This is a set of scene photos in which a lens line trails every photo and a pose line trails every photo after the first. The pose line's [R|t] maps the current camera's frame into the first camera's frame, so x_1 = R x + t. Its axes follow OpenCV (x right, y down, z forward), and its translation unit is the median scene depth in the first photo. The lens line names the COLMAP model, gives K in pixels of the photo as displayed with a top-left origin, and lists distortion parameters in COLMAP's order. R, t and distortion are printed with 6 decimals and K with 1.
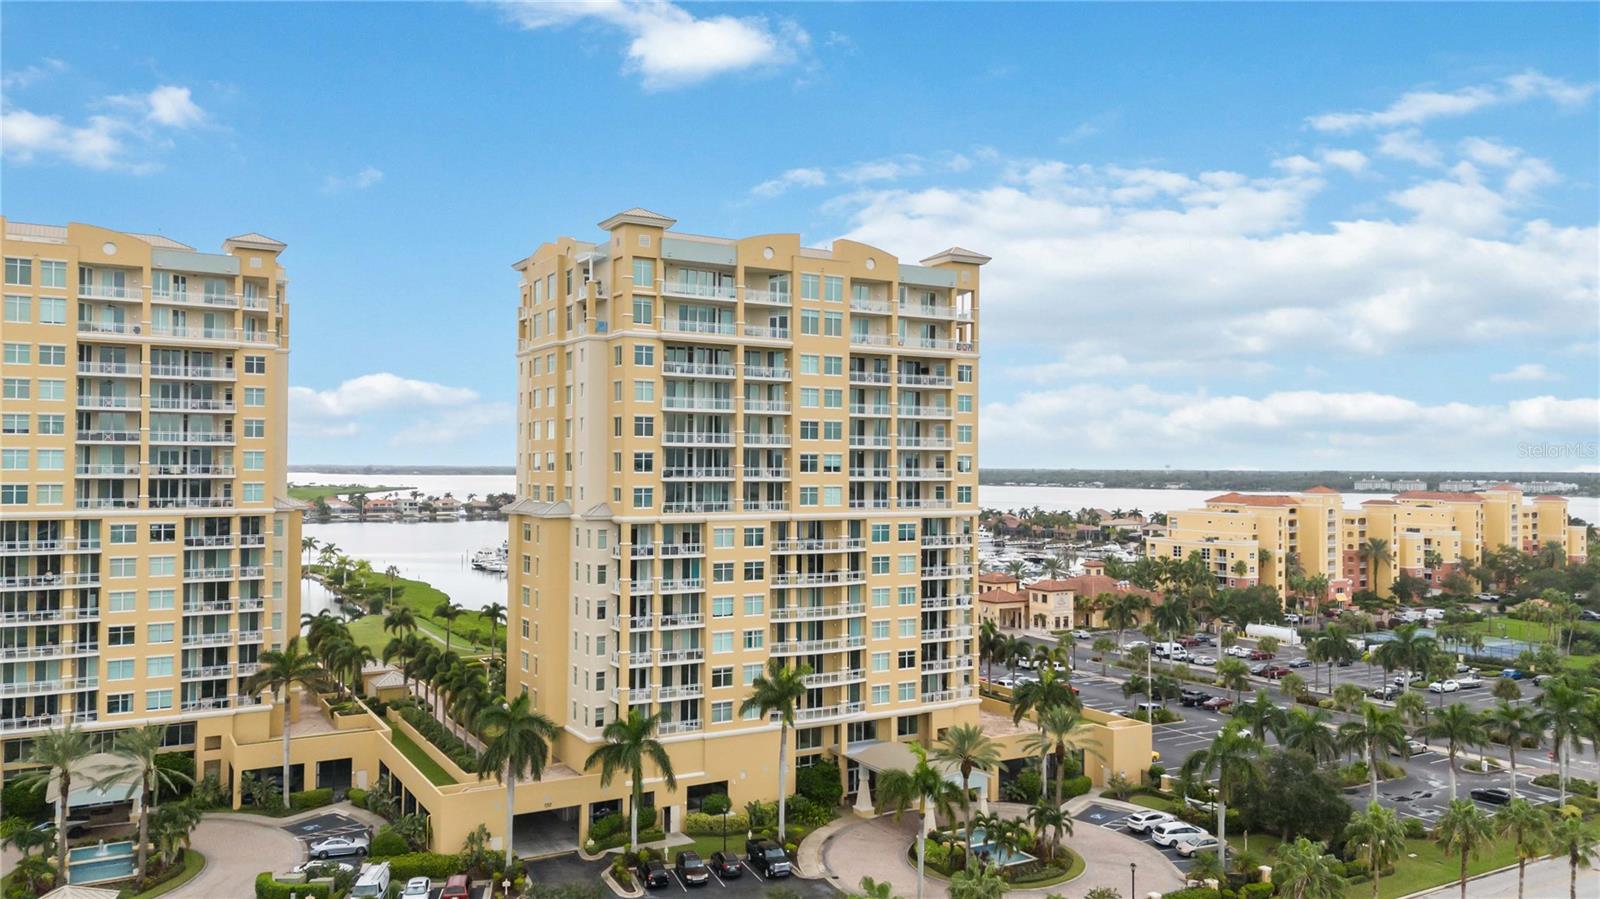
lens RADIAL K [[1166.9, 0, 800.0], [0, 1166.9, 449.5], [0, 0, 1]] dist [0.101683, -0.116192]
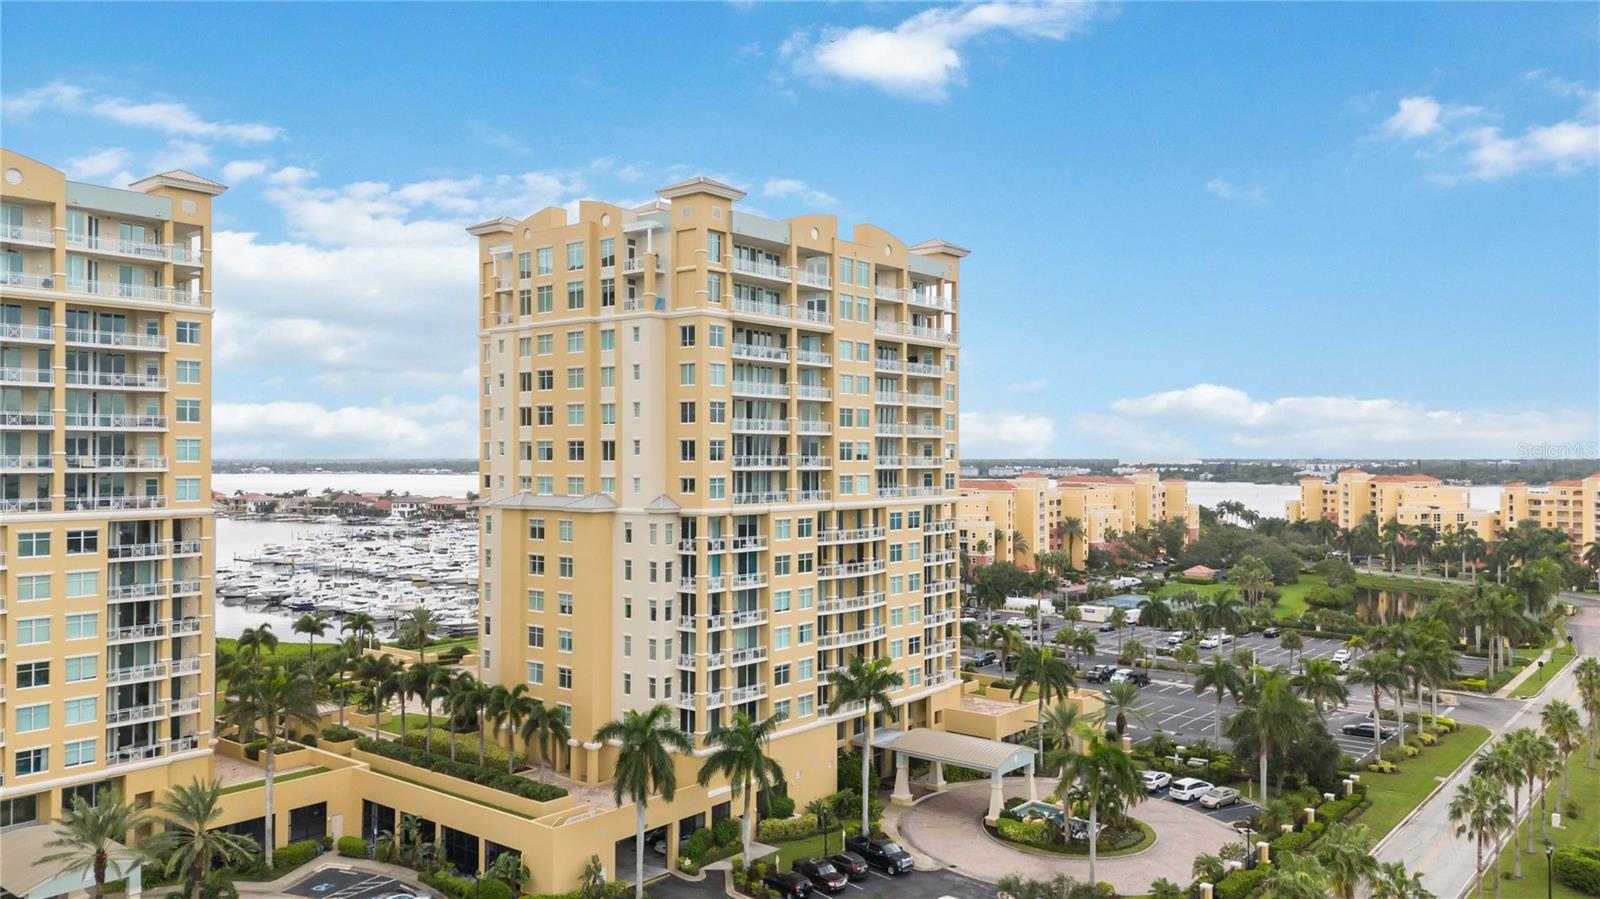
lens RADIAL K [[1166.9, 0, 800.0], [0, 1166.9, 449.5], [0, 0, 1]] dist [0.101683, -0.116192]
pose [[0.938522, -0.002836, 0.345207, -0.366116], [-0.000072, 0.999965, 0.008413, 0.002120], [-0.345219, -0.007920, 0.938489, 0.094579]]
